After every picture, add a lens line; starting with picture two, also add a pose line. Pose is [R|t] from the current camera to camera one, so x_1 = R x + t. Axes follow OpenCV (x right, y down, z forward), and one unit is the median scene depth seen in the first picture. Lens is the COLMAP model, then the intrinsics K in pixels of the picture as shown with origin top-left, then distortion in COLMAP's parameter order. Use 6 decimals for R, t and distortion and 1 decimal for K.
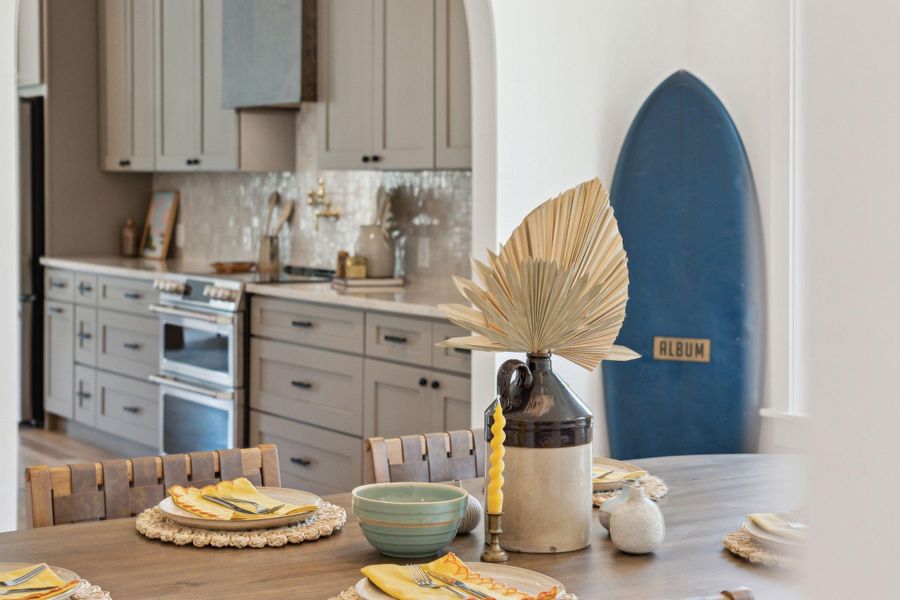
lens RADIAL K [[1621.3, 0, 450.0], [0, 1621.3, 300.0], [0, 0, 1]] dist [0.142776, 0.028800]
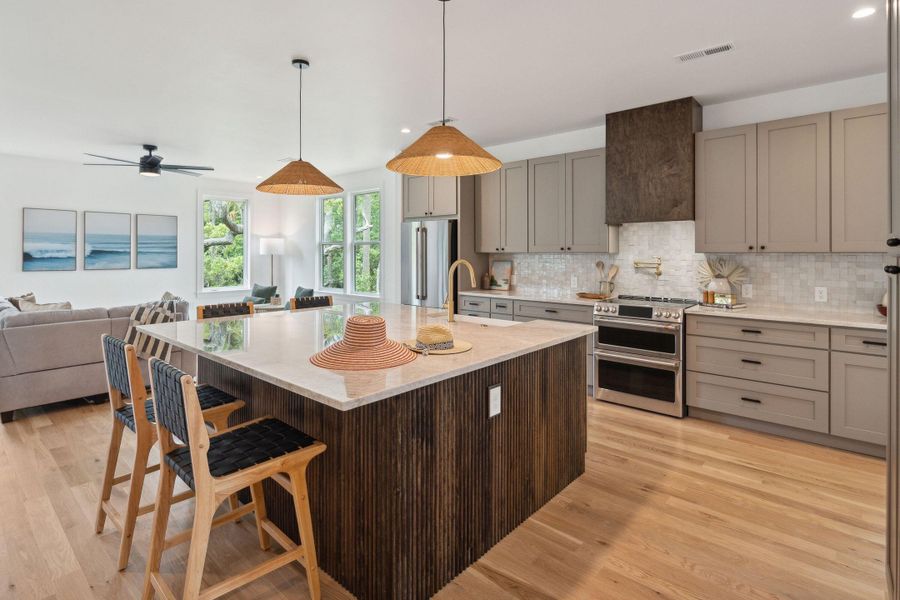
lens RADIAL K [[449.9, 0, 445.9], [0, 449.9, 253.1], [0, 0, 1]] dist [0.000815, -0.000324]
pose [[0.964715, -0.011436, 0.263049, -0.486453], [0.028774, 0.997652, -0.062152, -0.046577], [-0.261720, 0.067528, 0.962779, 0.464607]]
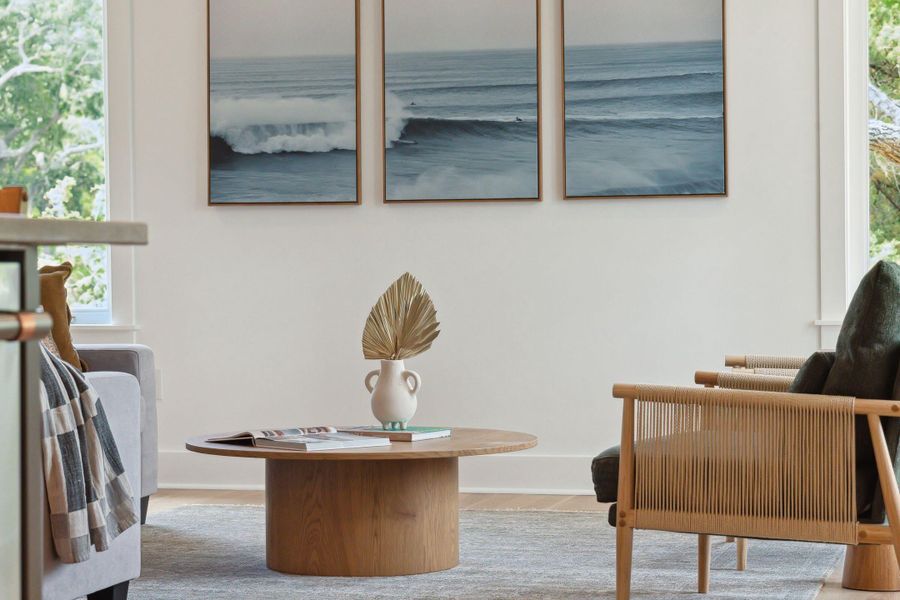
lens RADIAL K [[2232.8, 0, 450.0], [0, 2232.8, 300.0], [0, 0, 1]] dist [-0.007350, 0.047827]
pose [[0.670947, -0.007923, -0.741463, -0.115493], [-0.033657, 0.998587, -0.041126, 0.002053], [0.740741, 0.052548, 0.669732, 0.824018]]
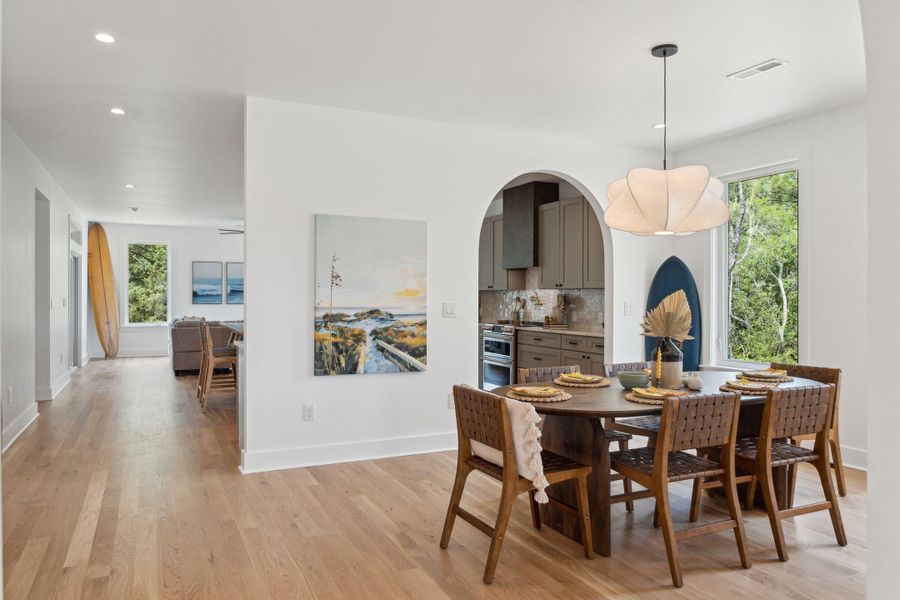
lens RADIAL K [[625.7, 0, 450.0], [0, 625.7, 300.0], [0, 0, 1]] dist [-0.003540, -0.000073]
pose [[0.991655, -0.007535, -0.128703, -0.083934], [-0.000683, 0.997969, -0.063693, 0.013352], [0.128922, 0.063249, 0.989636, -0.163918]]
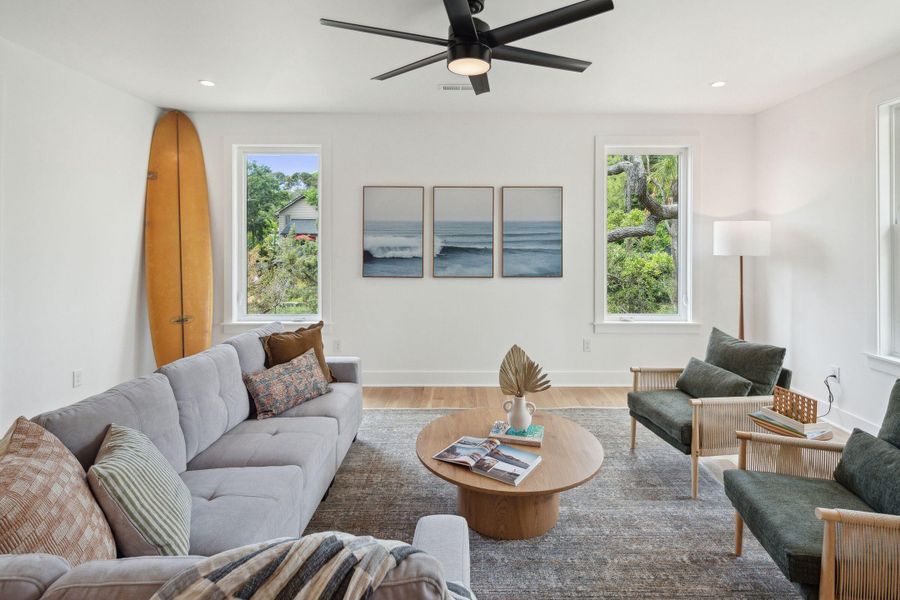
lens RADIAL K [[446.6, 0, 458.1], [0, 446.6, 240.2], [0, 0, 1]] dist [0.001693, 0.000156]
pose [[0.836481, -0.013532, -0.547829, -0.604725], [-0.029717, 0.997104, -0.070005, -0.098544], [0.547190, 0.074838, 0.833656, 1.061823]]
